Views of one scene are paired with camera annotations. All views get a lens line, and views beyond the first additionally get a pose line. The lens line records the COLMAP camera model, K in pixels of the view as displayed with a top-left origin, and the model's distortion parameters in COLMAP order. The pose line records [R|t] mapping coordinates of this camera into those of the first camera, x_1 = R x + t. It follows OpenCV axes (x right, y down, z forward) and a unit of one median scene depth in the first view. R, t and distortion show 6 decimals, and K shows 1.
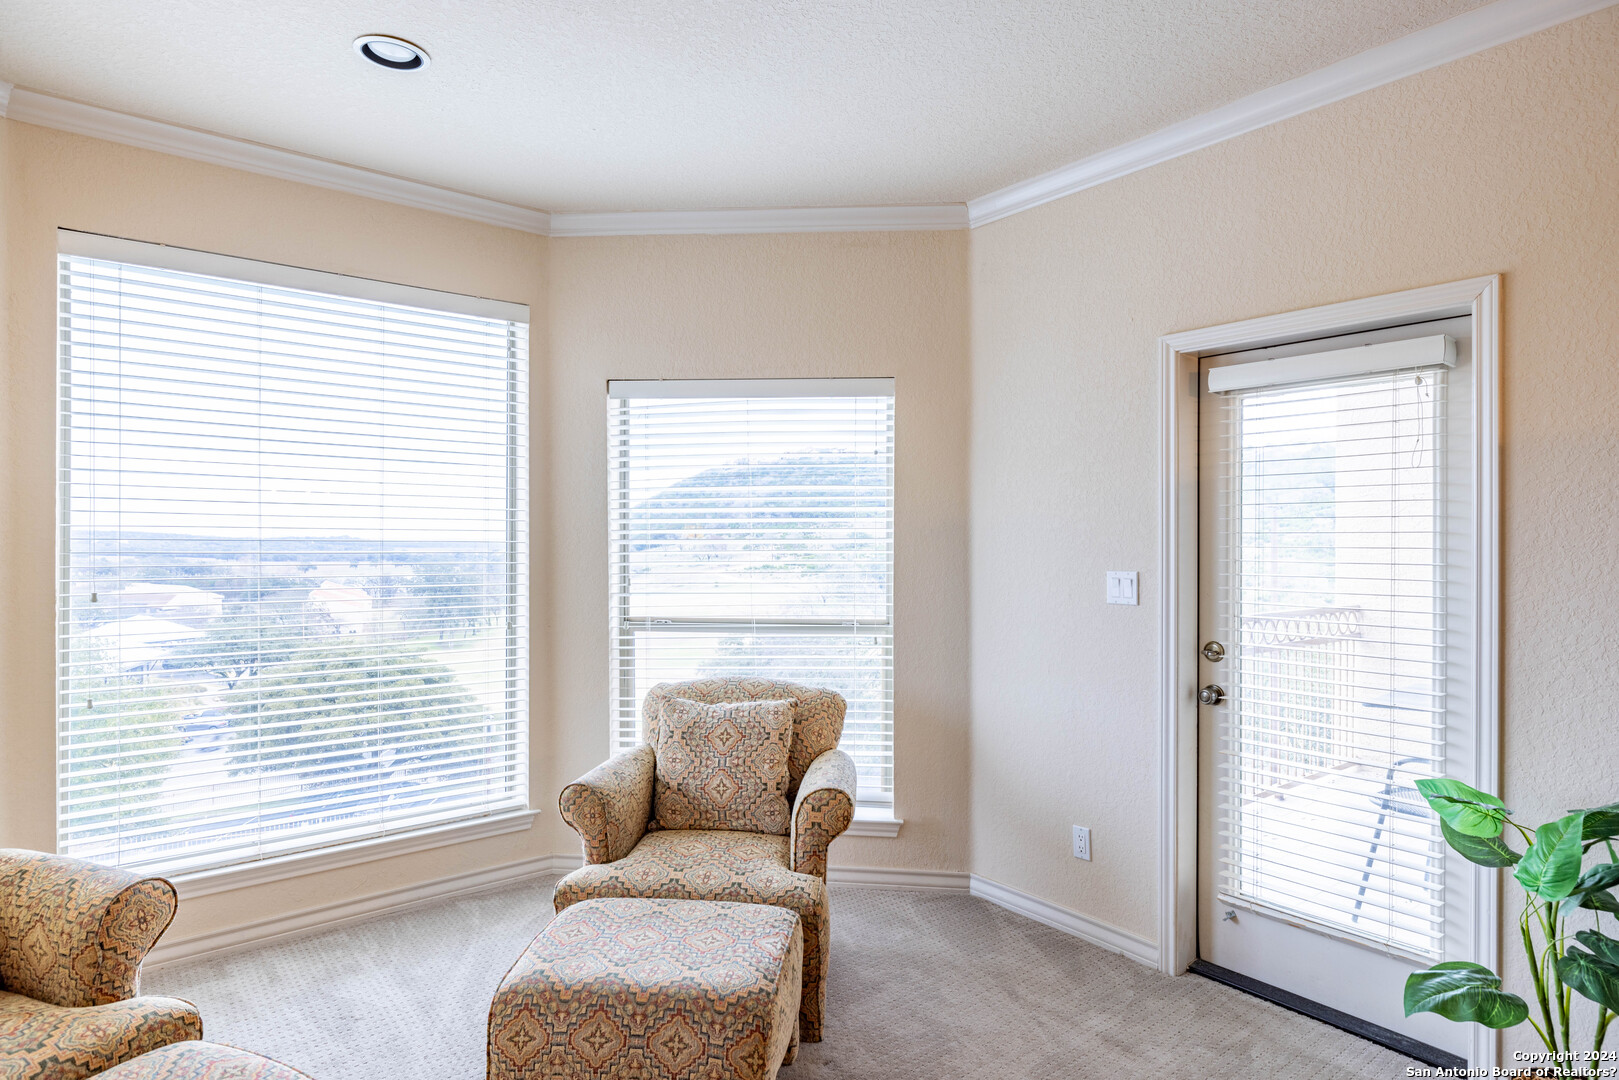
lens RADIAL K [[911.1, 0, 814.9], [0, 911.1, 537.5], [0, 0, 1]] dist [0.000662, -0.001141]
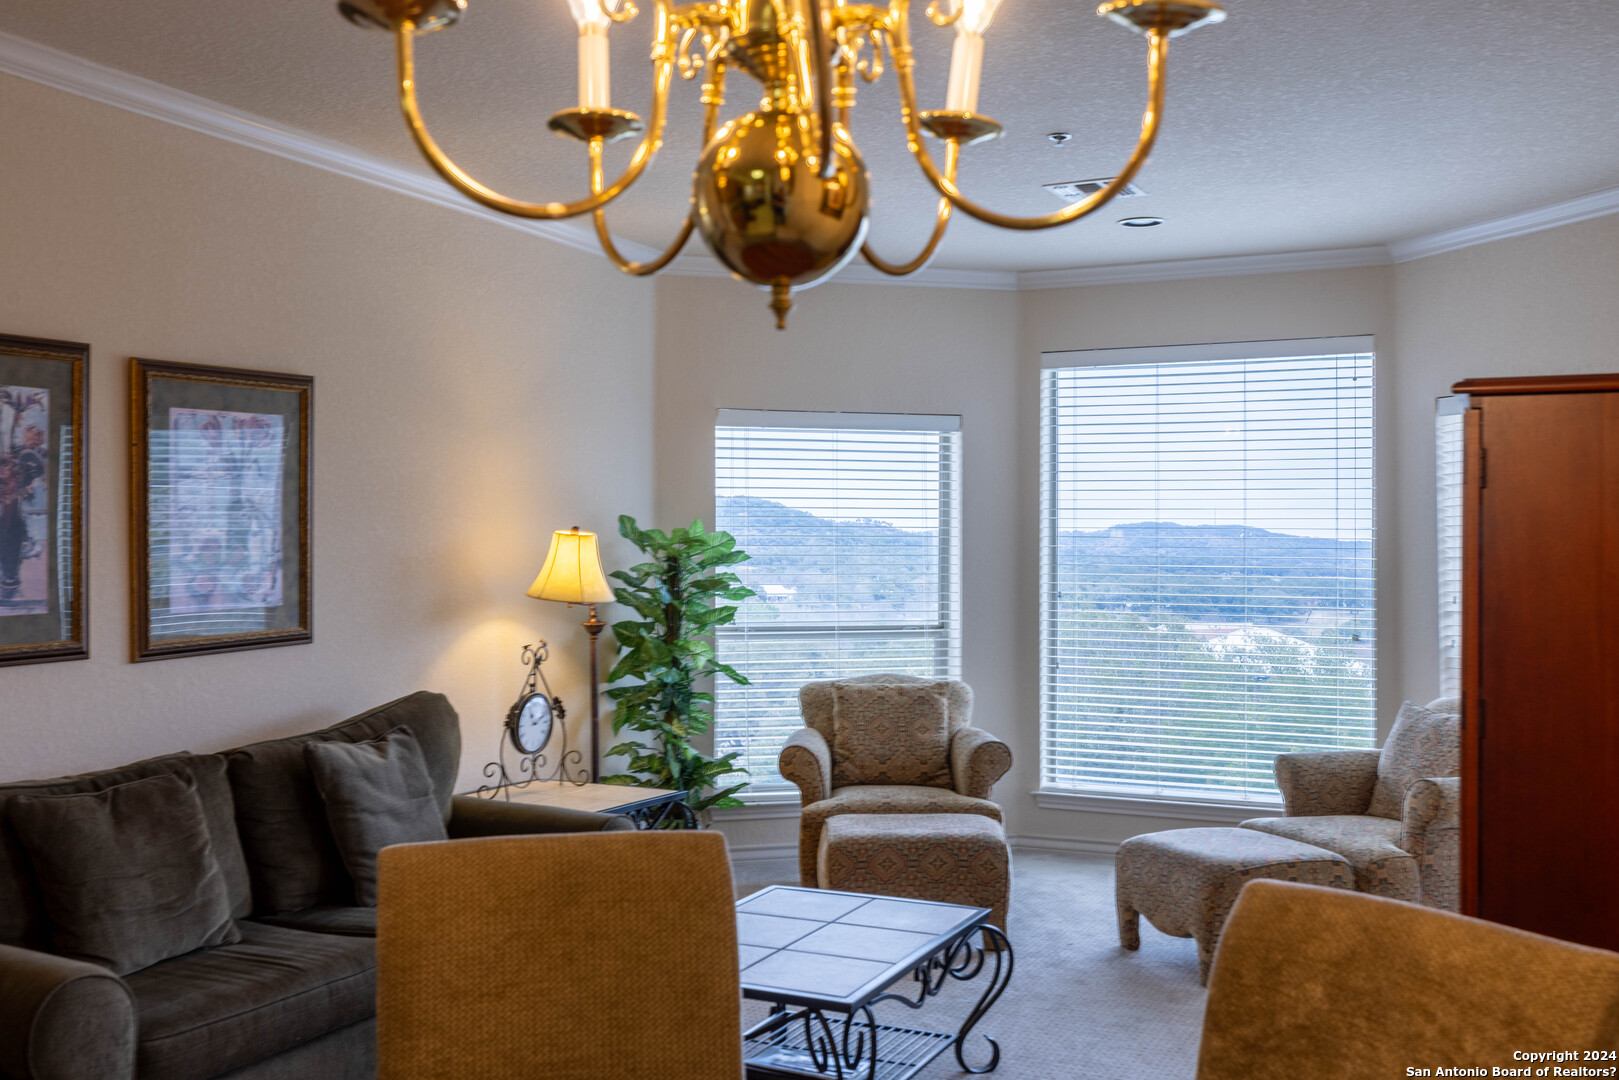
lens RADIAL K [[1620.1, 0, 809.5], [0, 1620.1, 540.0], [0, 0, 1]] dist [0.002222, 0.002407]
pose [[0.429845, -0.008282, -0.902865, 1.381180], [-0.003487, 0.999935, -0.010833, 0.006606], [0.902896, 0.007805, 0.429788, -0.495569]]
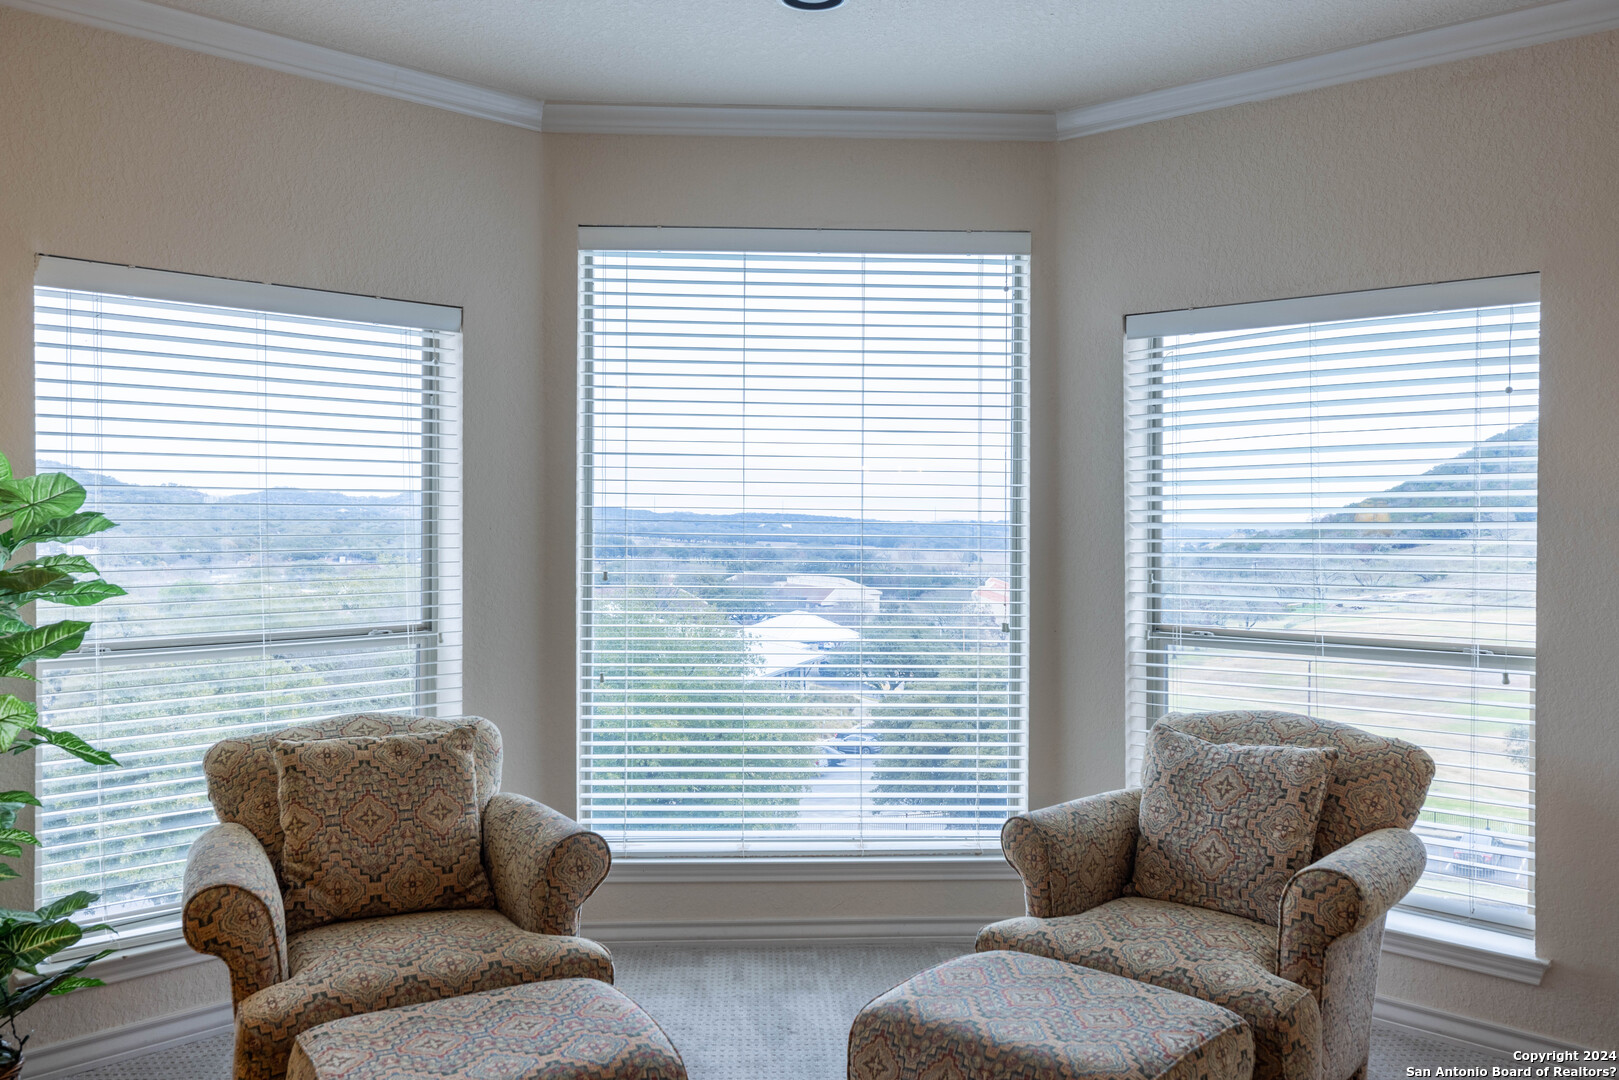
lens RADIAL K [[1316.3, 0, 806.7], [0, 1316.3, 529.6], [0, 0, 1]] dist [-0.001959, -0.001231]
pose [[0.802778, 0.006177, -0.596246, 0.281384], [-0.003005, 0.999976, 0.006314, 0.002637], [0.596270, -0.003277, 0.802777, -0.068725]]
